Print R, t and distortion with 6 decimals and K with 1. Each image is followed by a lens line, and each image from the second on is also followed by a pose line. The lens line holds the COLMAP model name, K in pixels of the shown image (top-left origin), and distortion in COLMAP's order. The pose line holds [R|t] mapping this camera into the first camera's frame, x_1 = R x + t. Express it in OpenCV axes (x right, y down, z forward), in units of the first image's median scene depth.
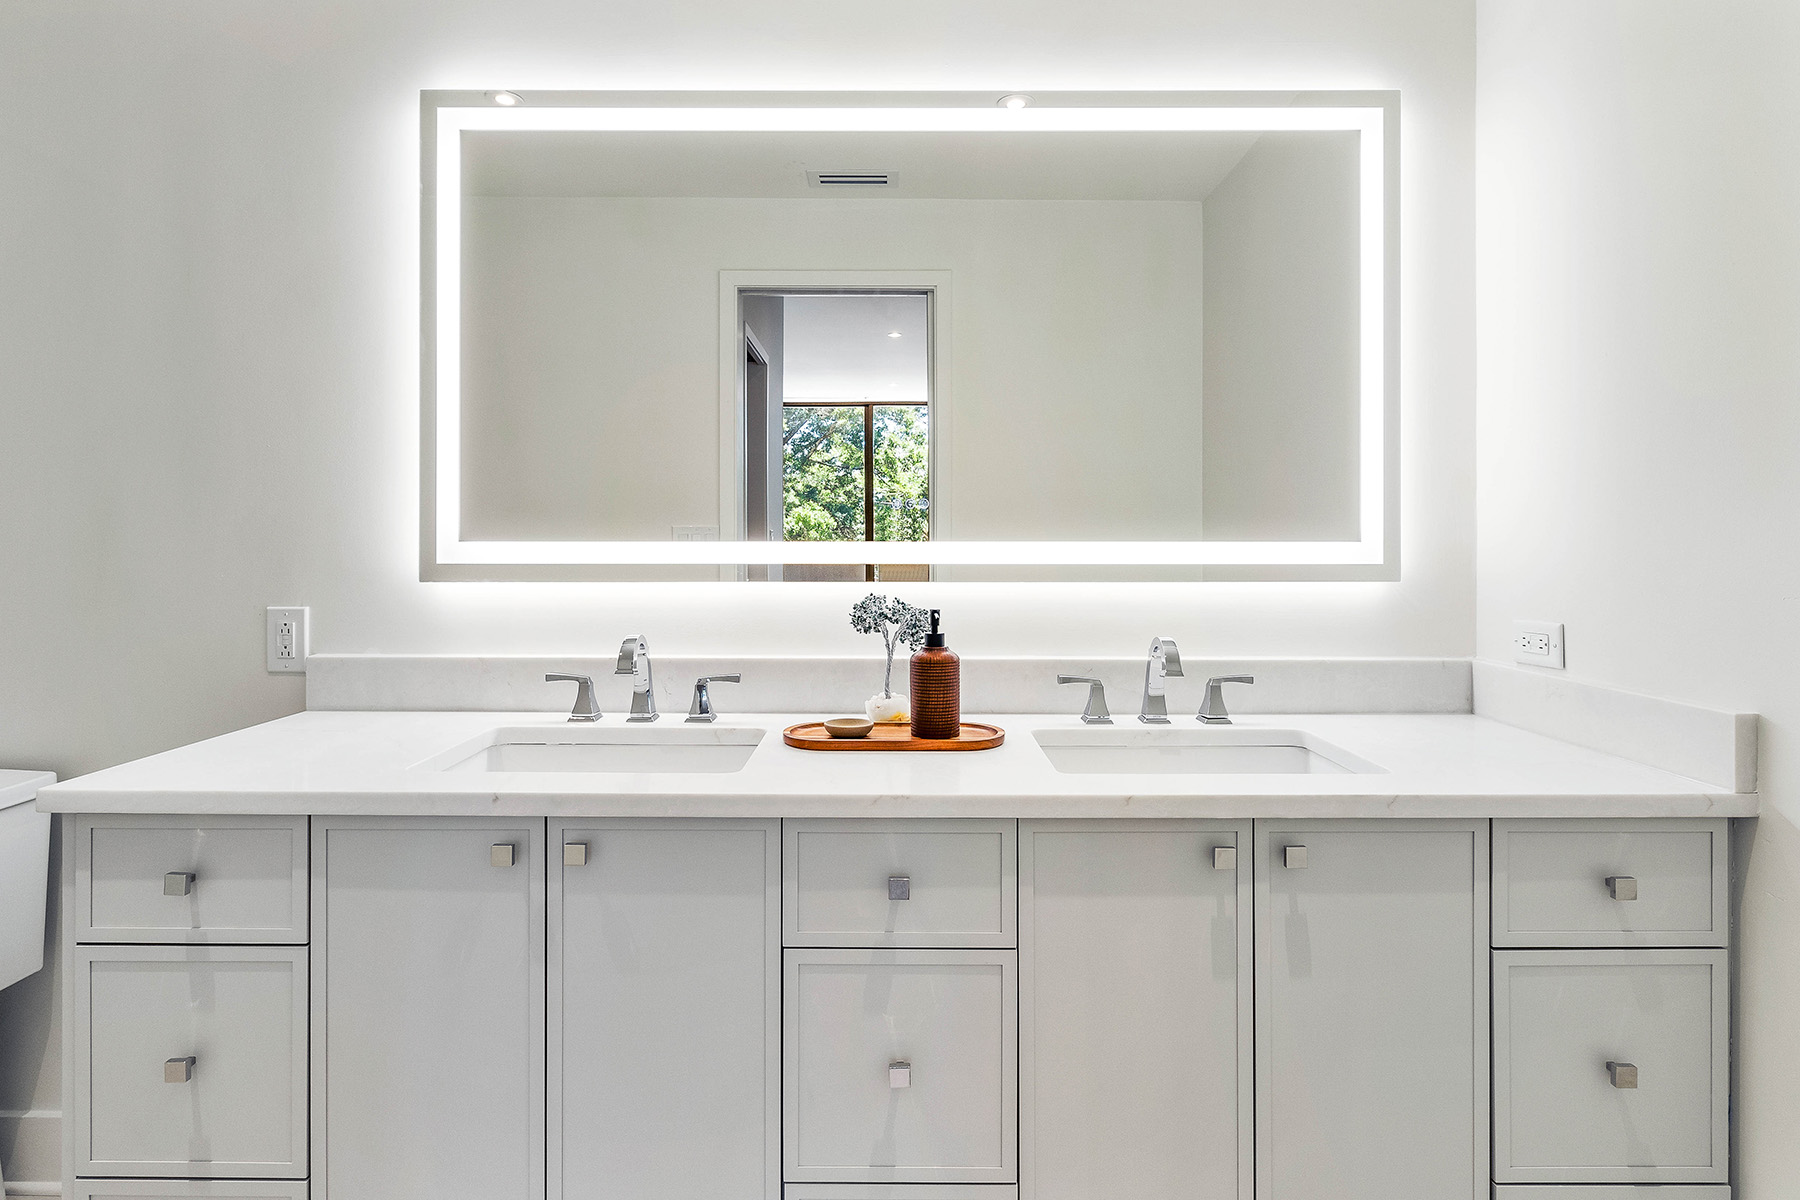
lens RADIAL K [[925.8, 0, 898.9], [0, 925.8, 545.6], [0, 0, 1]] dist [-0.010711, 0.005706]
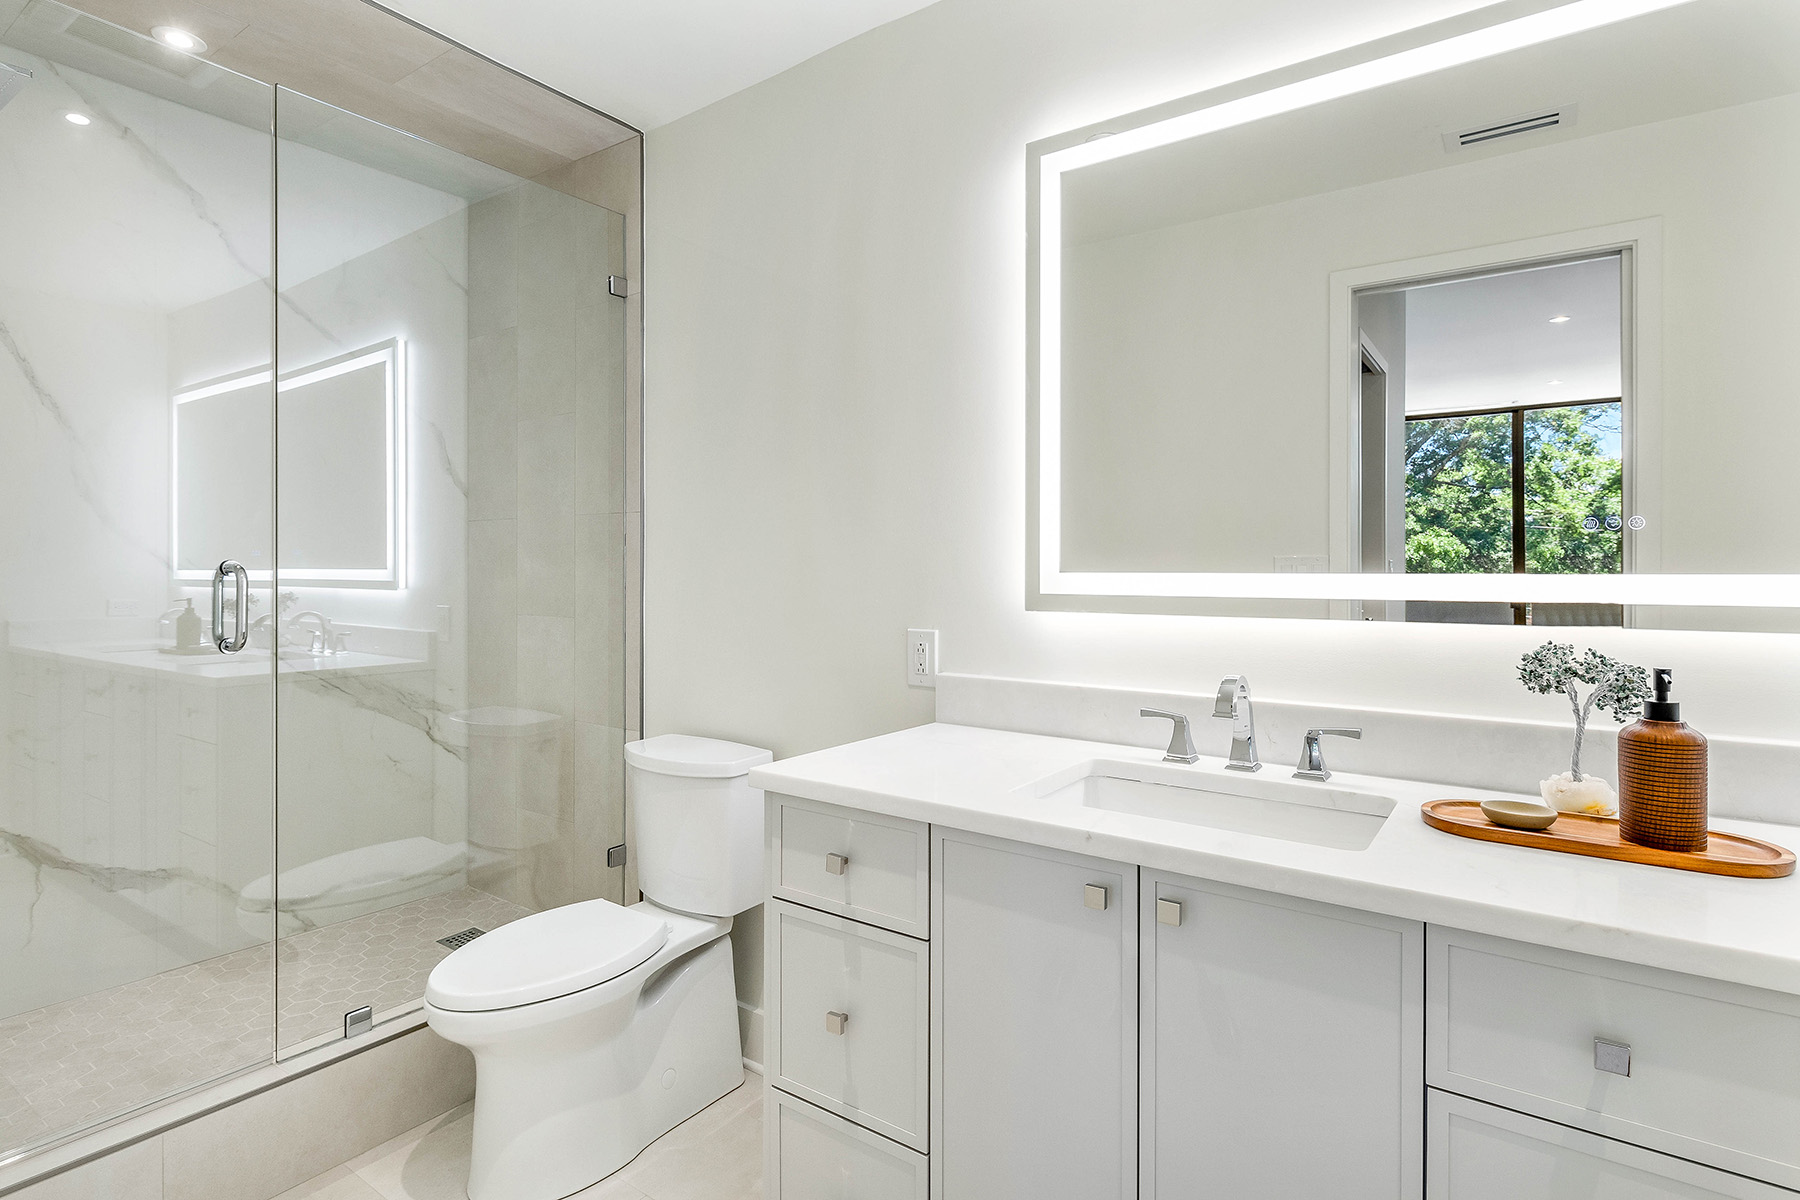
lens RADIAL K [[925.8, 0, 902.2], [0, 925.8, 568.7], [0, 0, 1]] dist [-0.010711, 0.005706]
pose [[0.814886, 0.000128, -0.579621, -0.023448], [-0.005607, 0.999955, -0.007661, 0.000209], [0.579594, 0.009493, 0.814850, 0.063199]]
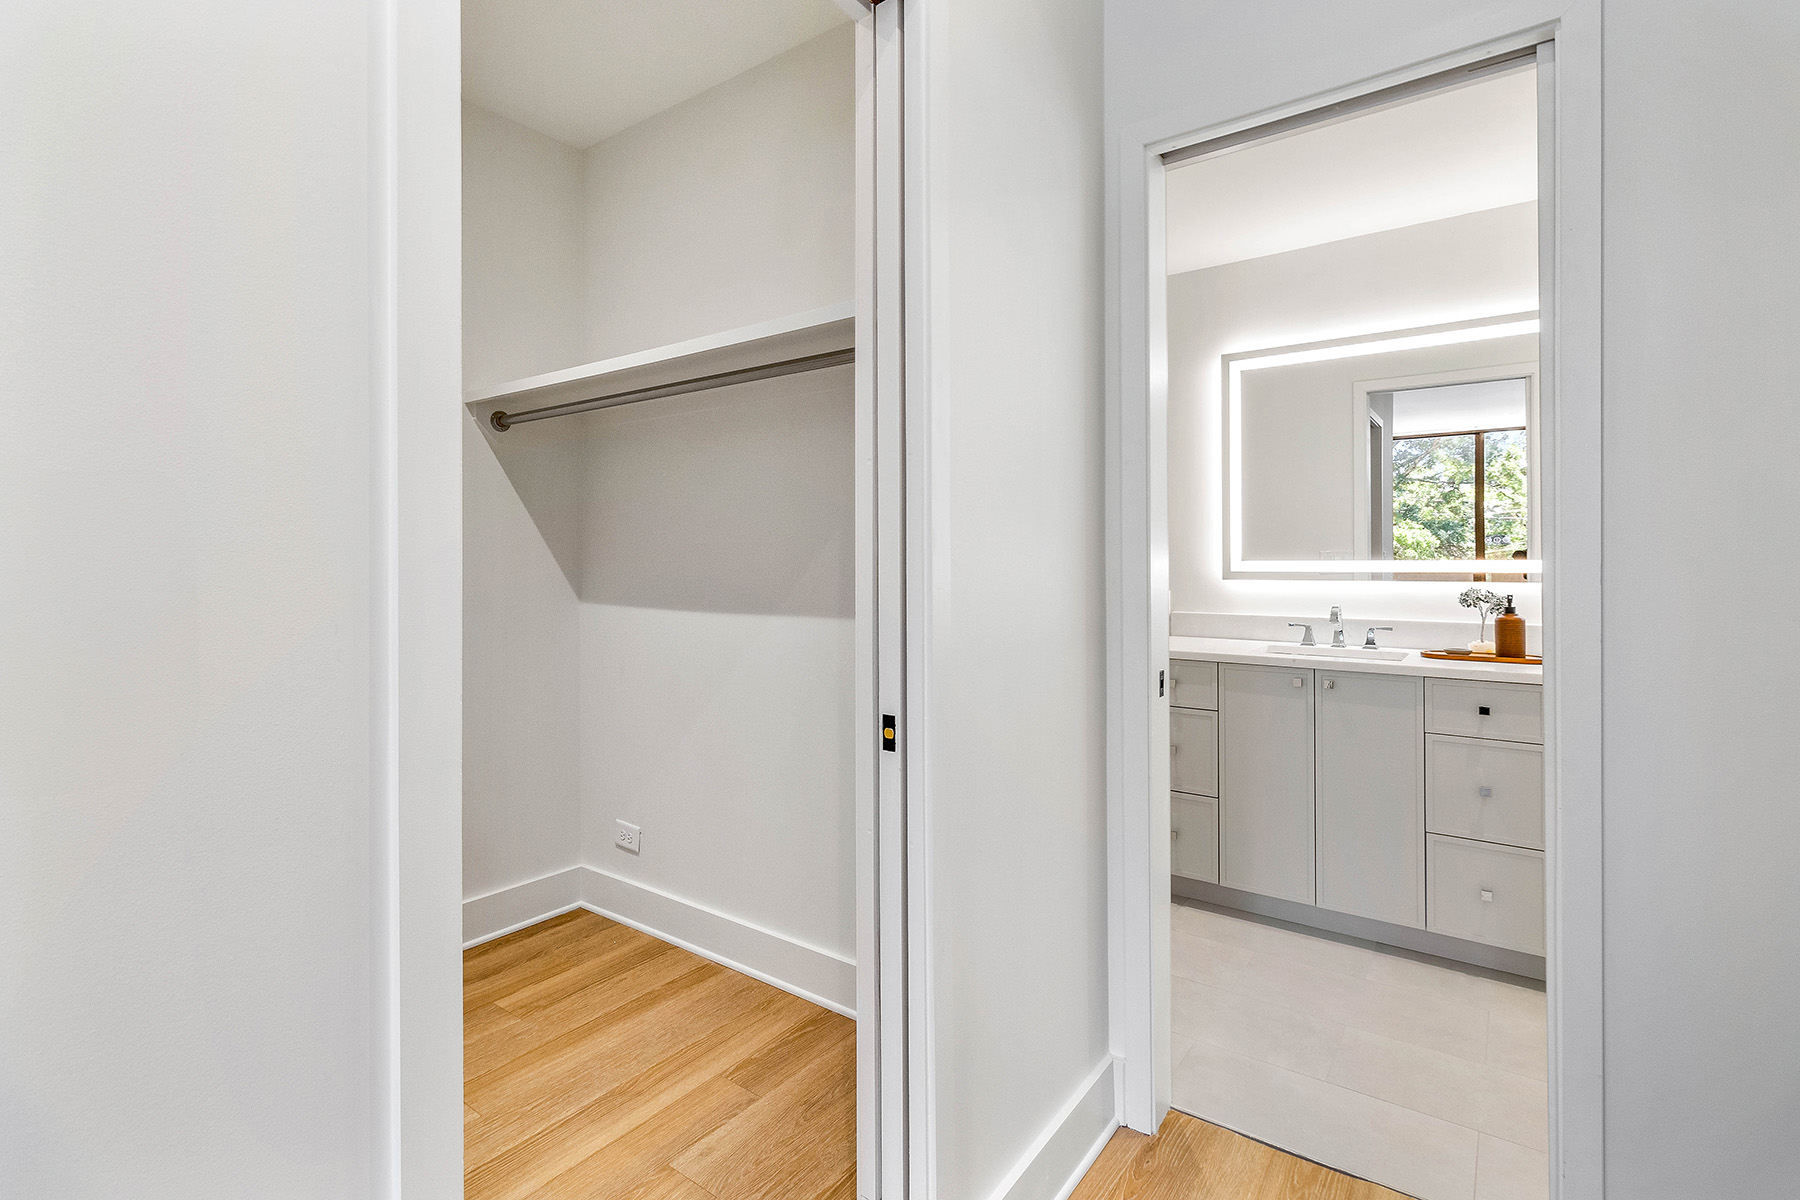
lens RADIAL K [[835.7, 0, 901.6], [0, 835.7, 558.3], [0, 0, 1]] dist [-0.000569, -0.001100]
pose [[0.802275, -0.003190, -0.596946, 0.054111], [-0.001686, 0.999970, -0.007611, 0.005296], [0.596953, 0.007112, 0.802245, -1.059008]]
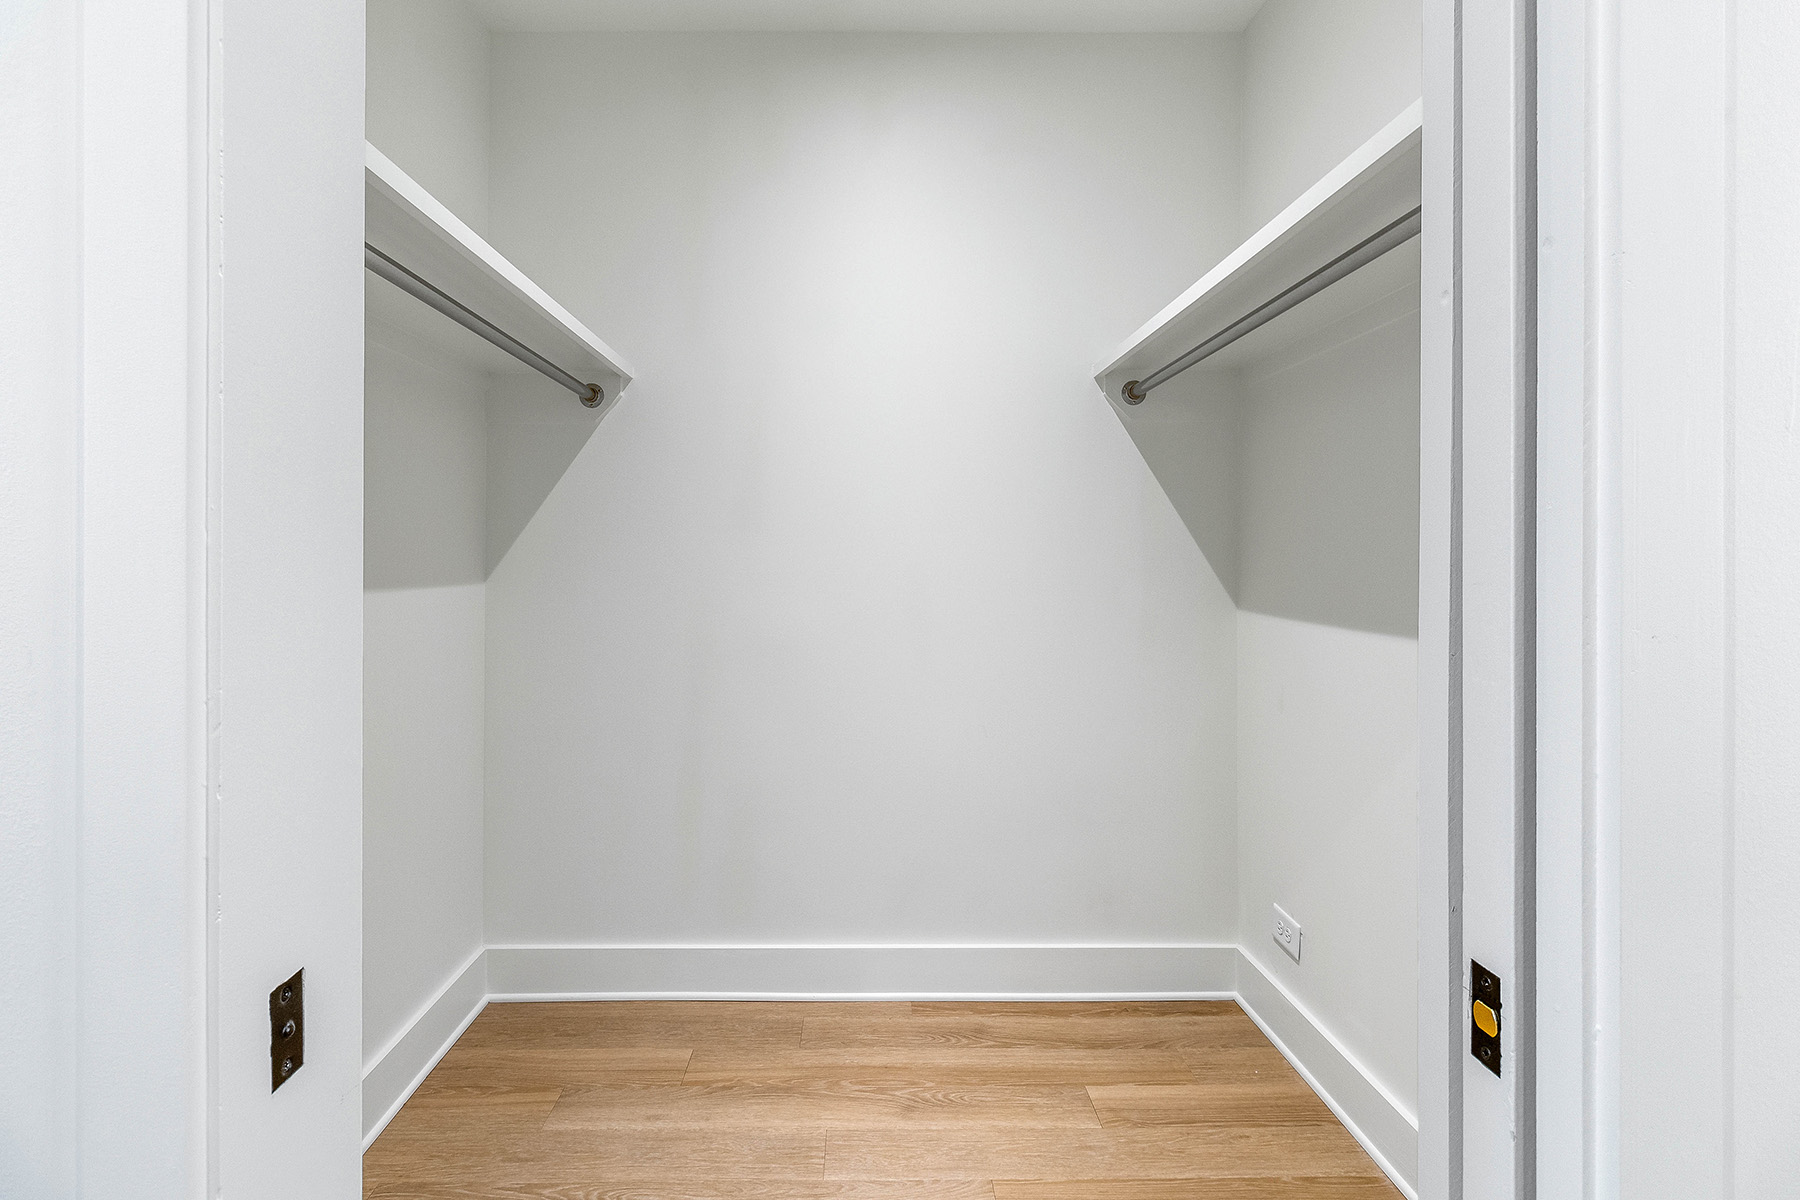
lens RADIAL K [[835.7, 0, 934.4], [0, 835.7, 557.8], [0, 0, 1]] dist [-0.000569, -0.001100]
pose [[0.010013, -0.002770, -0.999946, -0.132298], [-0.005311, 0.999982, -0.002824, 0.006215], [0.999936, 0.005339, 0.009998, -0.639901]]
